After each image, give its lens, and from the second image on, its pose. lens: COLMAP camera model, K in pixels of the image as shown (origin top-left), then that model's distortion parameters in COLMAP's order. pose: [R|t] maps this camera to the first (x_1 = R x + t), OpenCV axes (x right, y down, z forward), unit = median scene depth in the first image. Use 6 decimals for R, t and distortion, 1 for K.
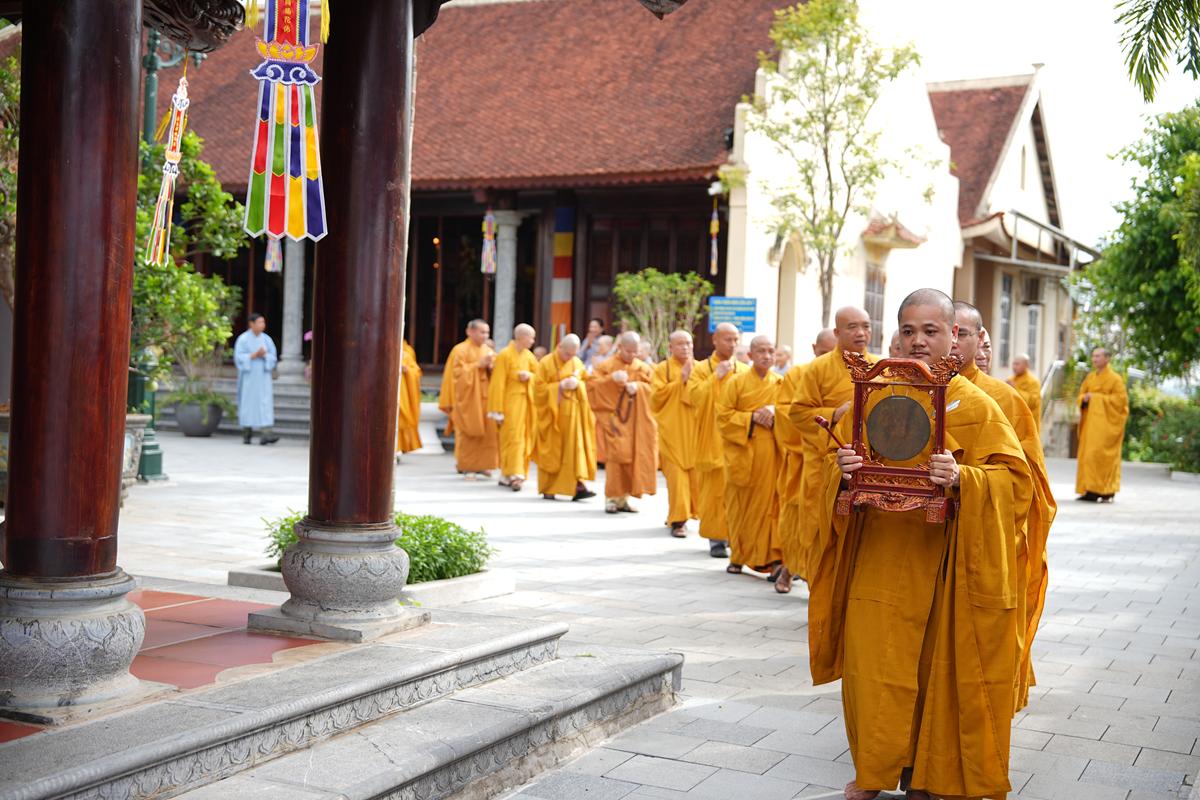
lens RADIAL K [[1464.5, 0, 600.0], [0, 1464.5, 400.0], [0, 0, 1]] dist [0.119914, -0.018320]
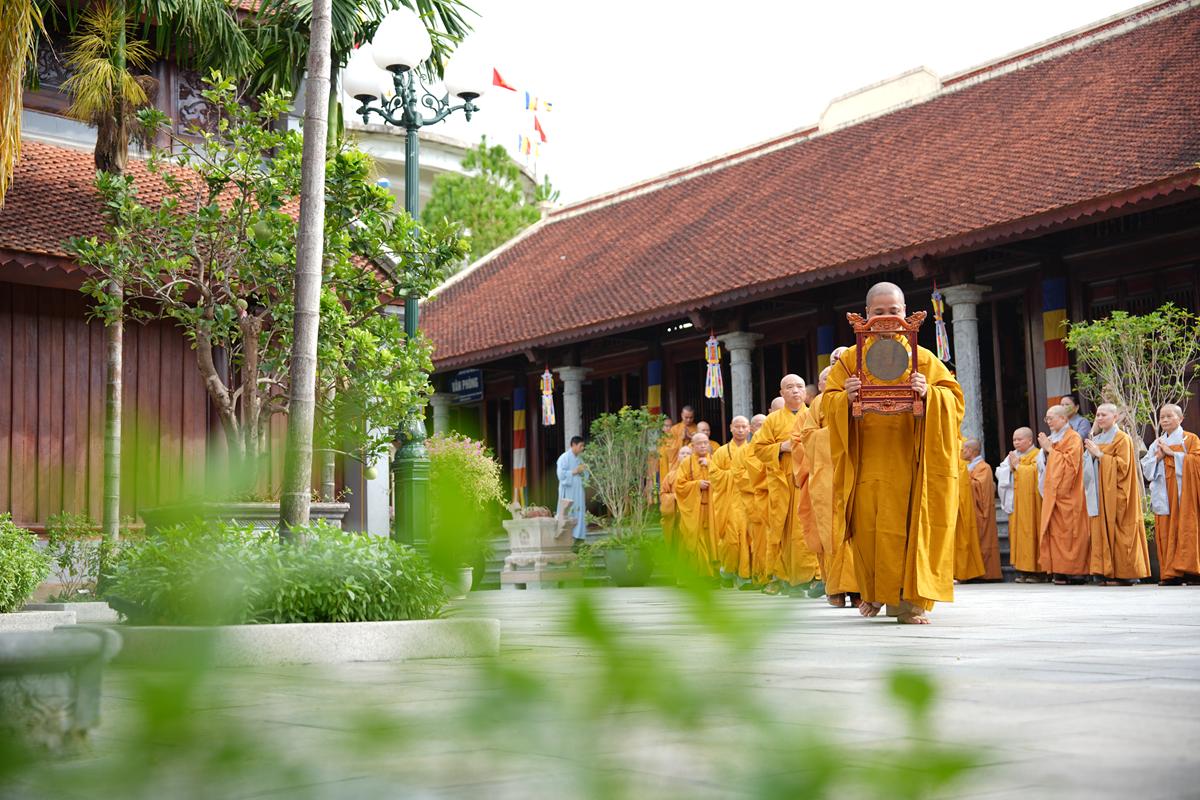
lens RADIAL K [[1464.5, 0, 600.0], [0, 1464.5, 400.0], [0, 0, 1]] dist [0.119914, -0.018320]
pose [[0.899235, -0.110702, -0.423227, 0.109089], [0.049717, 0.987046, -0.152542, 0.054790], [0.434631, 0.116130, 0.893090, 0.216181]]
